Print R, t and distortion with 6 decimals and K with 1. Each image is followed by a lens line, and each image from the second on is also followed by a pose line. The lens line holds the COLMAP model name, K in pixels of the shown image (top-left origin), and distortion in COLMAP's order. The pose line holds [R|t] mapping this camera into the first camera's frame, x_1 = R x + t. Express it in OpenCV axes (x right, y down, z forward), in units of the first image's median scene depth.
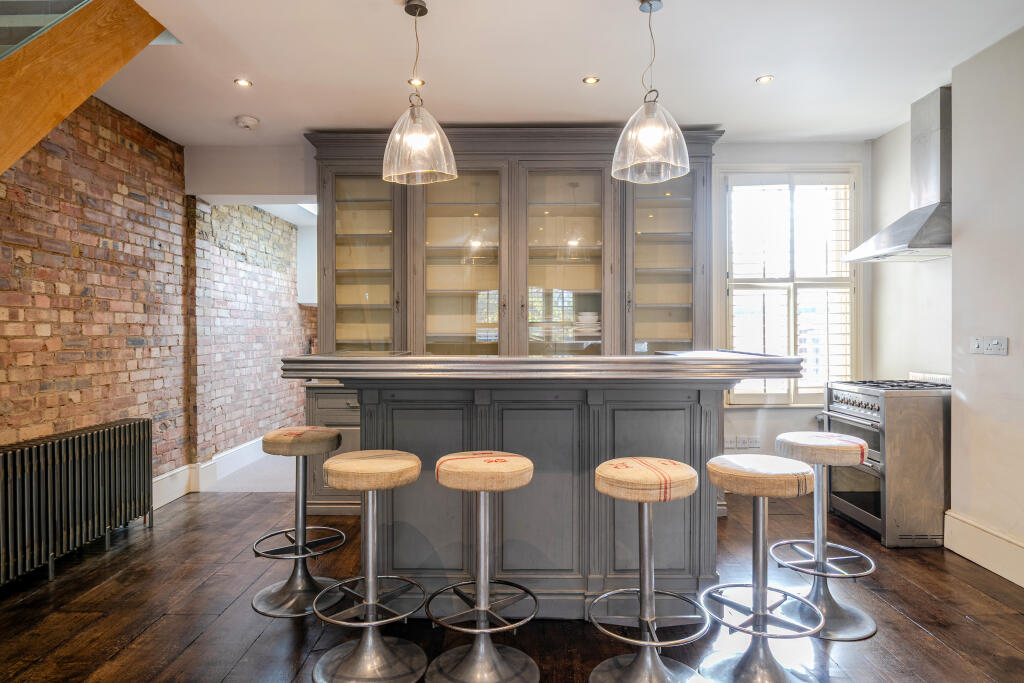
lens RADIAL K [[611.7, 0, 513.8], [0, 611.7, 336.5], [0, 0, 1]] dist [0.014914, 0.000368]
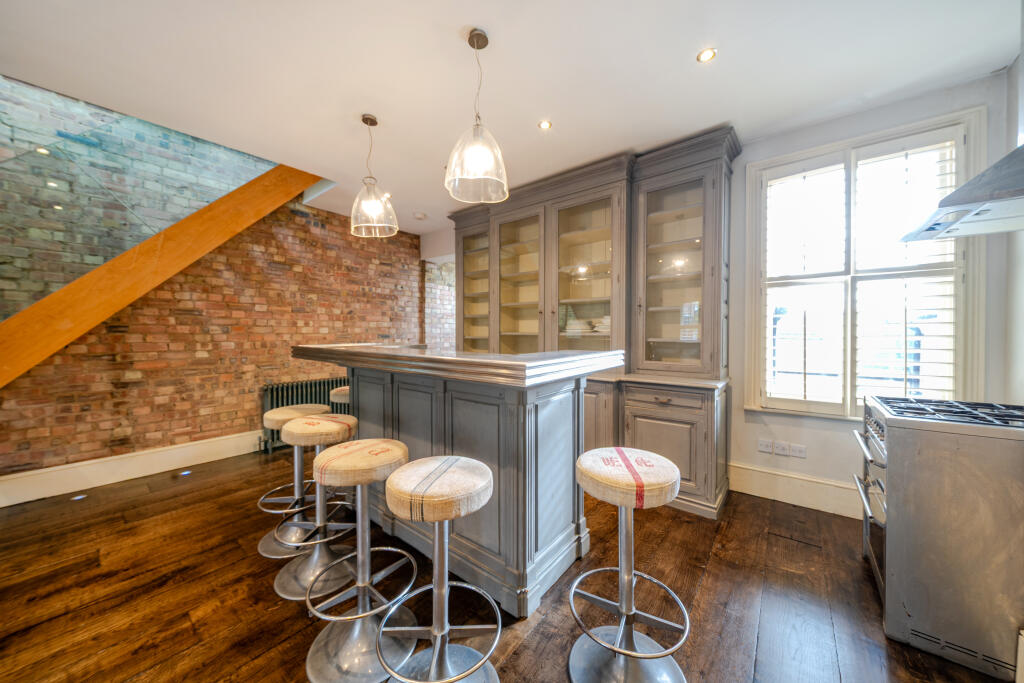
lens RADIAL K [[355.2, 0, 513.7], [0, 355.2, 337.8], [0, 0, 1]] dist [-0.000200, -0.000224]
pose [[0.777803, 0.014032, -0.628351, 0.425597], [-0.007667, 0.999888, 0.012837, -0.003791], [0.628461, -0.005167, 0.777824, 0.336150]]
